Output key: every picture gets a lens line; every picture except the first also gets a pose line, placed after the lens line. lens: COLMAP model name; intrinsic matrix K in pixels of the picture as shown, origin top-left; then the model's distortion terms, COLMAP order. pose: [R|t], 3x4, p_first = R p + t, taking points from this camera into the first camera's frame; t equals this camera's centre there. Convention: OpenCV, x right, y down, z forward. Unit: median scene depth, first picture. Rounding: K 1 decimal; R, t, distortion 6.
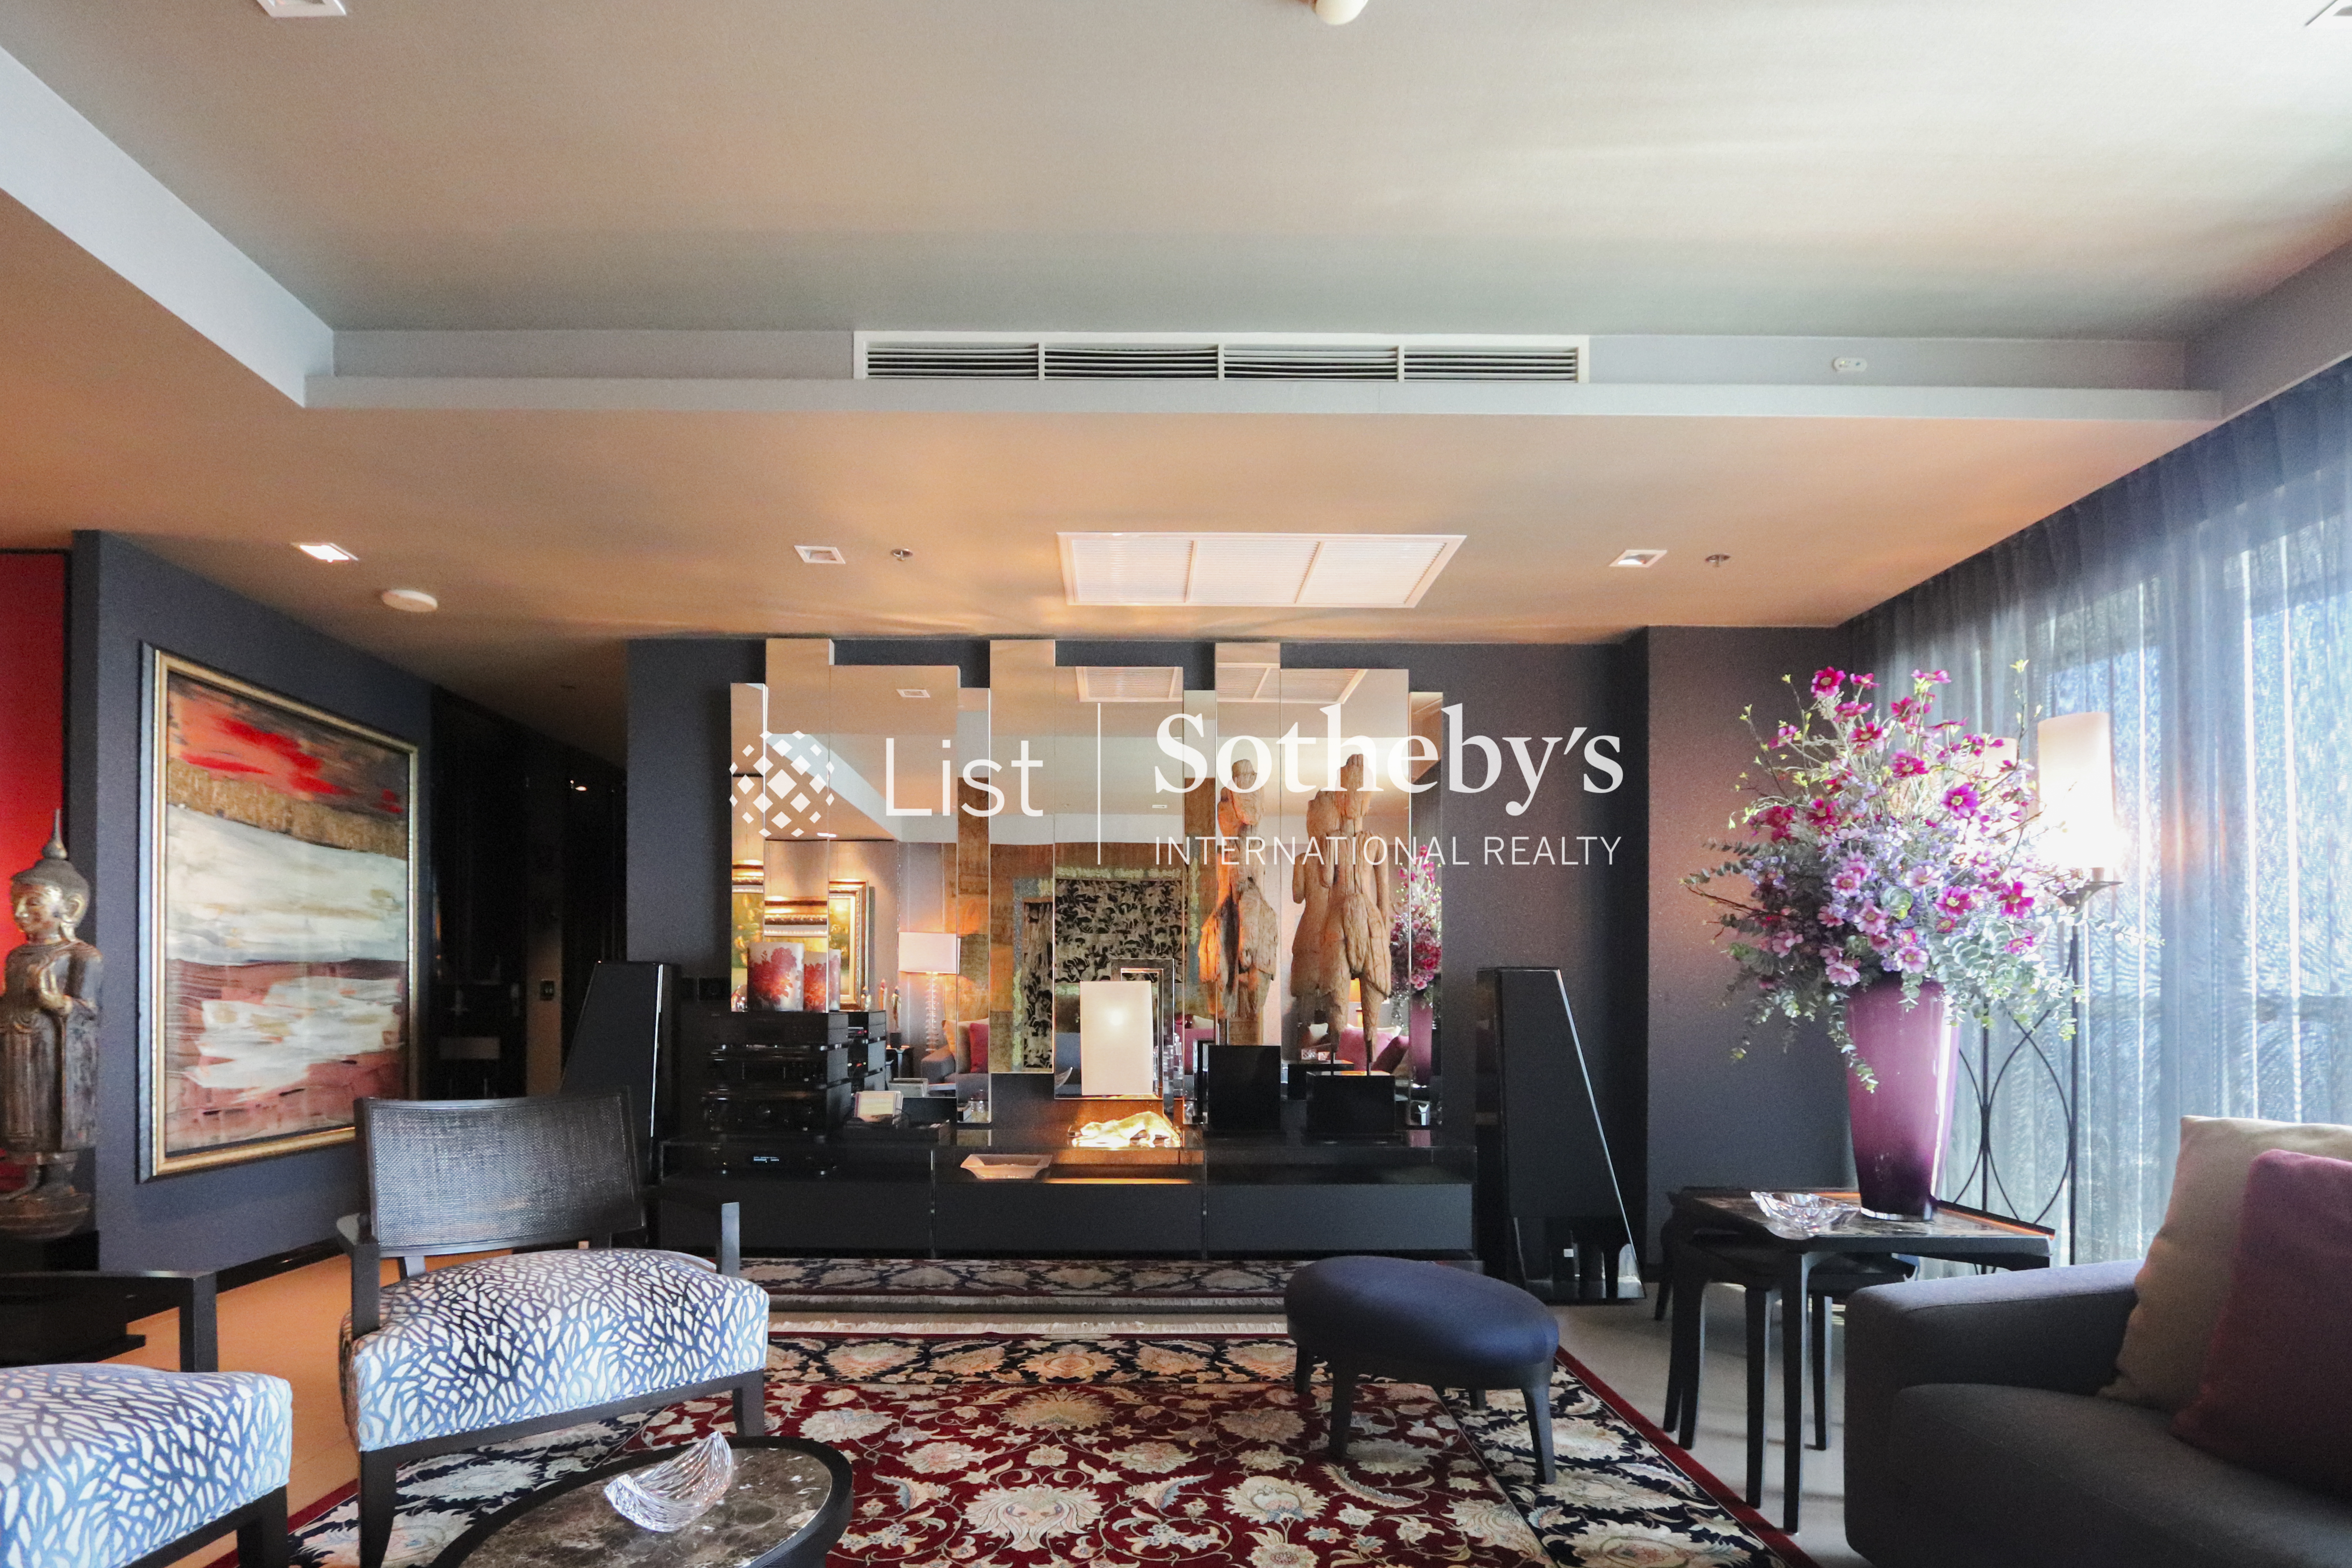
lens RADIAL K [[1152.4, 0, 1186.6], [0, 1152.4, 1010.8], [0, 0, 1]] dist [-0.020119, -0.000049]
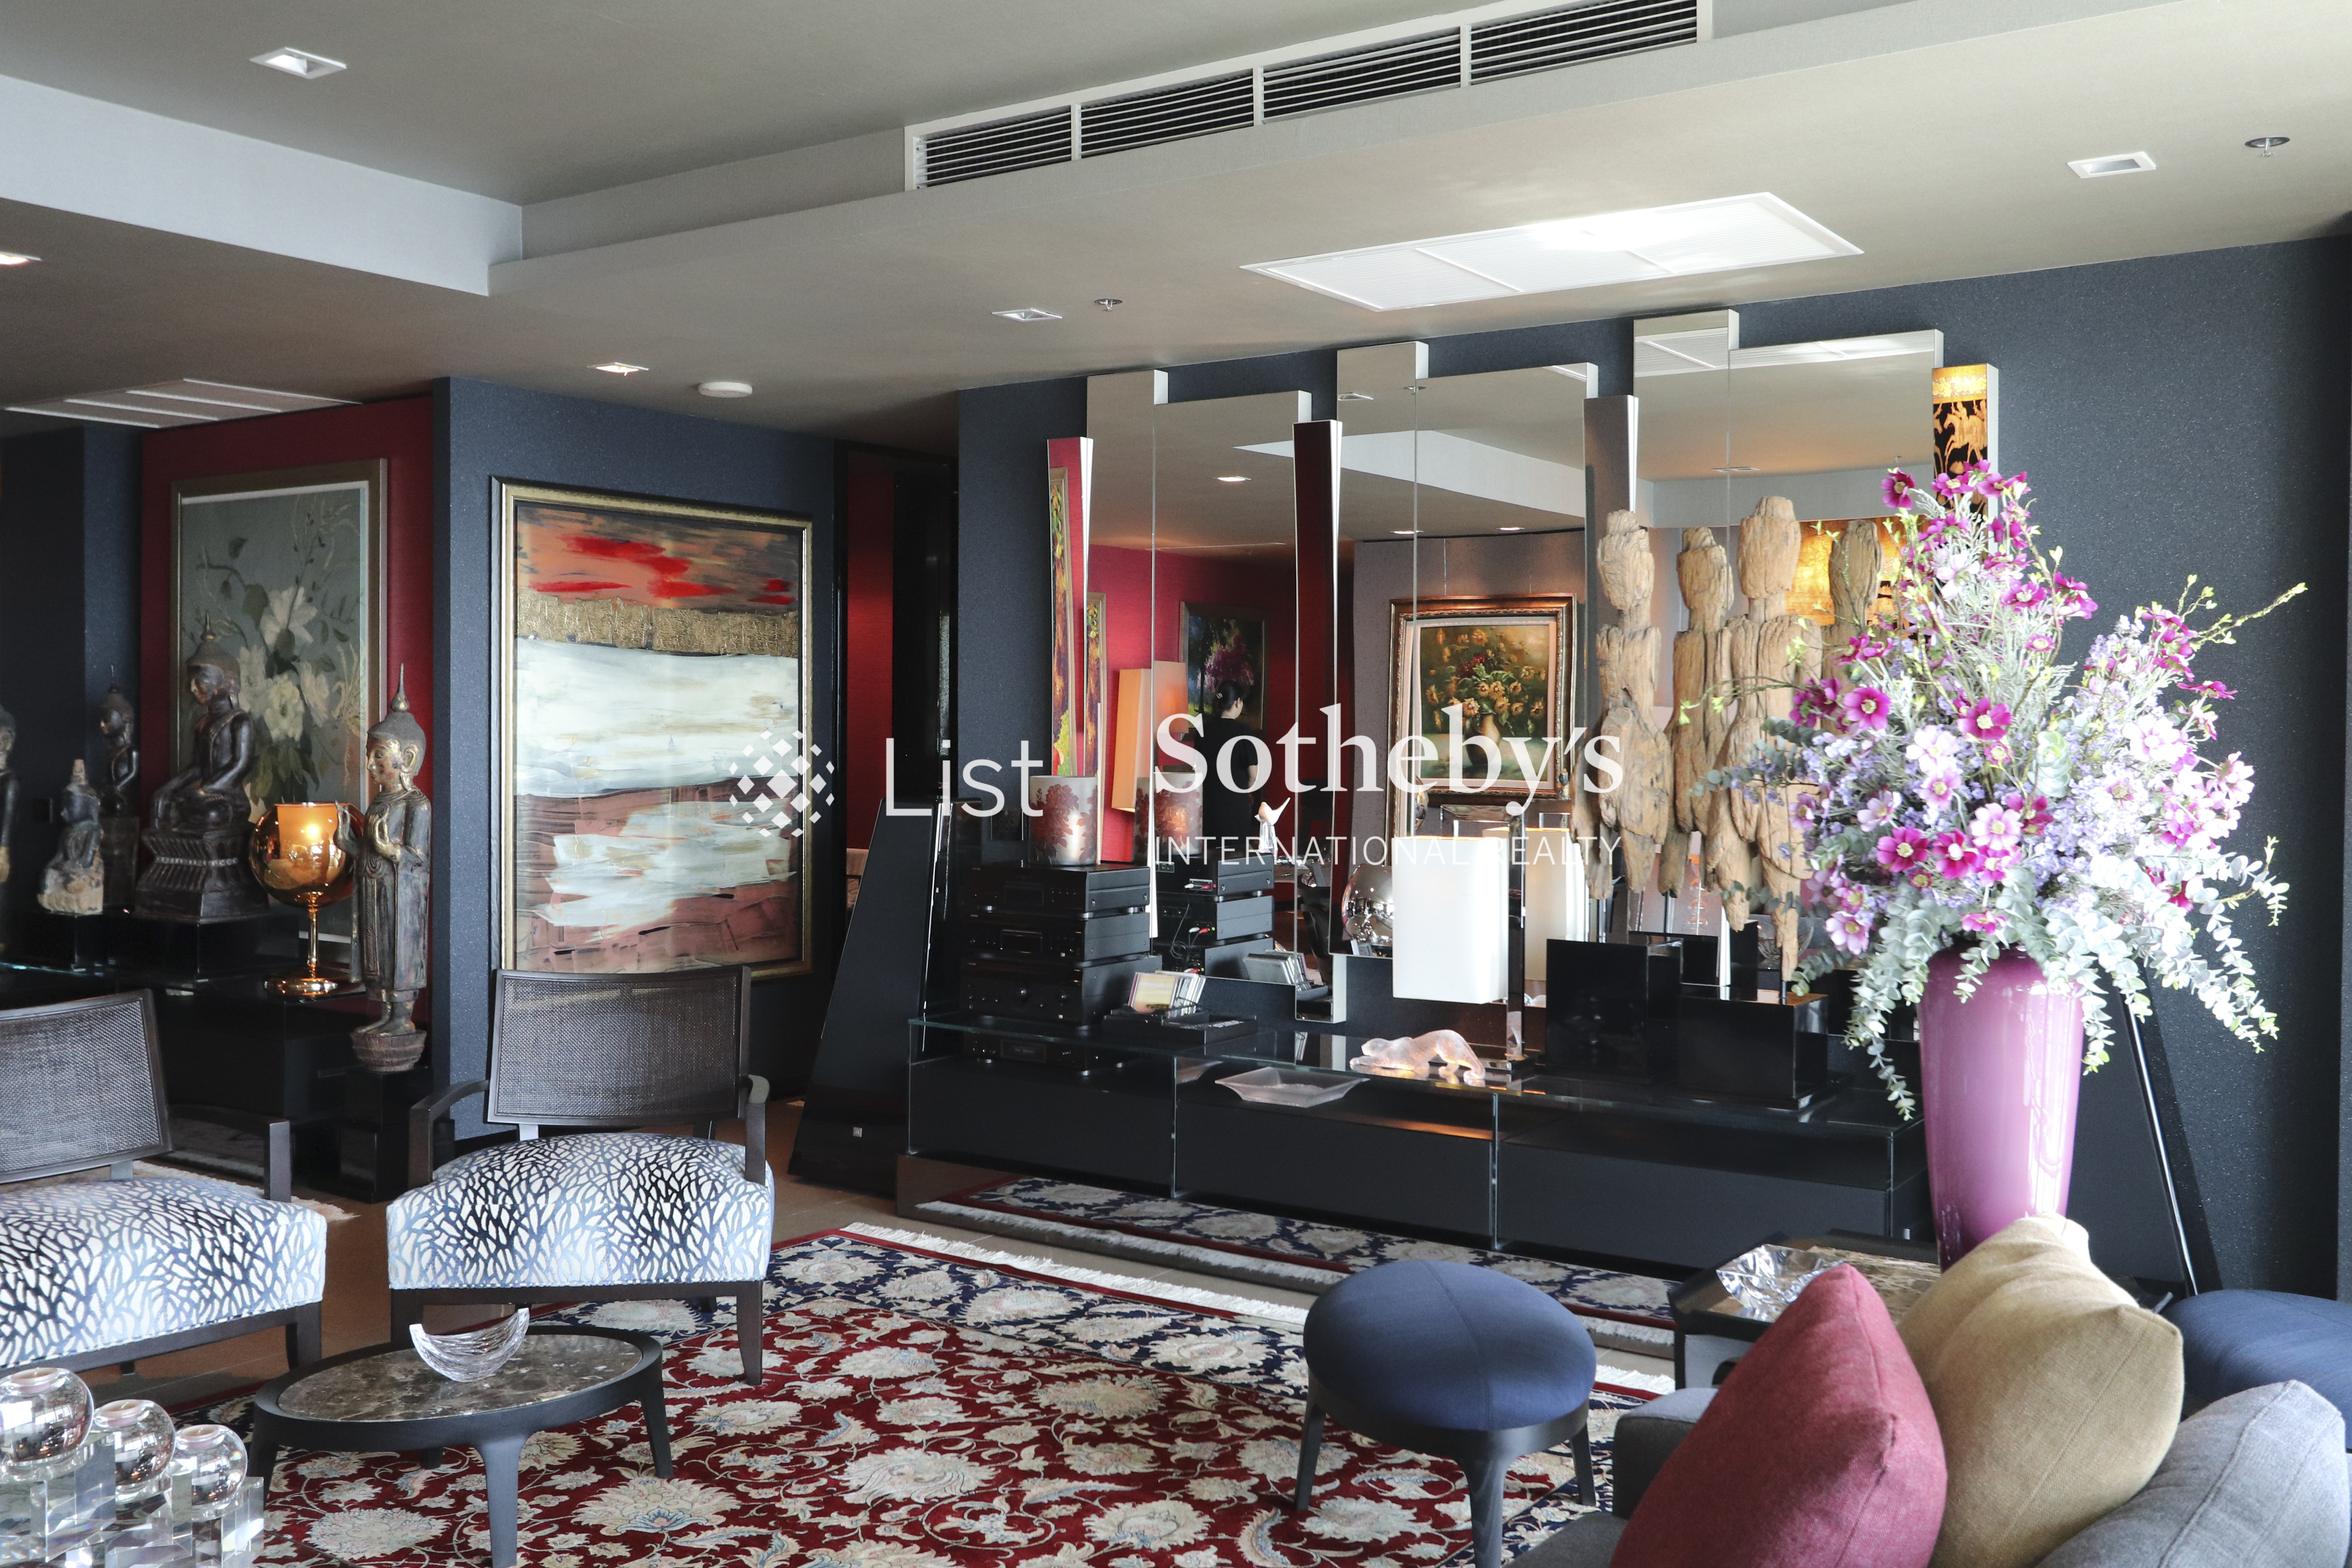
lens RADIAL K [[2077.5, 0, 1176.8], [0, 2077.5, 785.2], [0, 0, 1]] dist [0.000629, 0.018444]
pose [[0.817911, 0.015590, -0.575133, 0.806226], [-0.008006, 0.999844, 0.015718, -0.117020], [0.575288, -0.008252, 0.817909, -0.191351]]
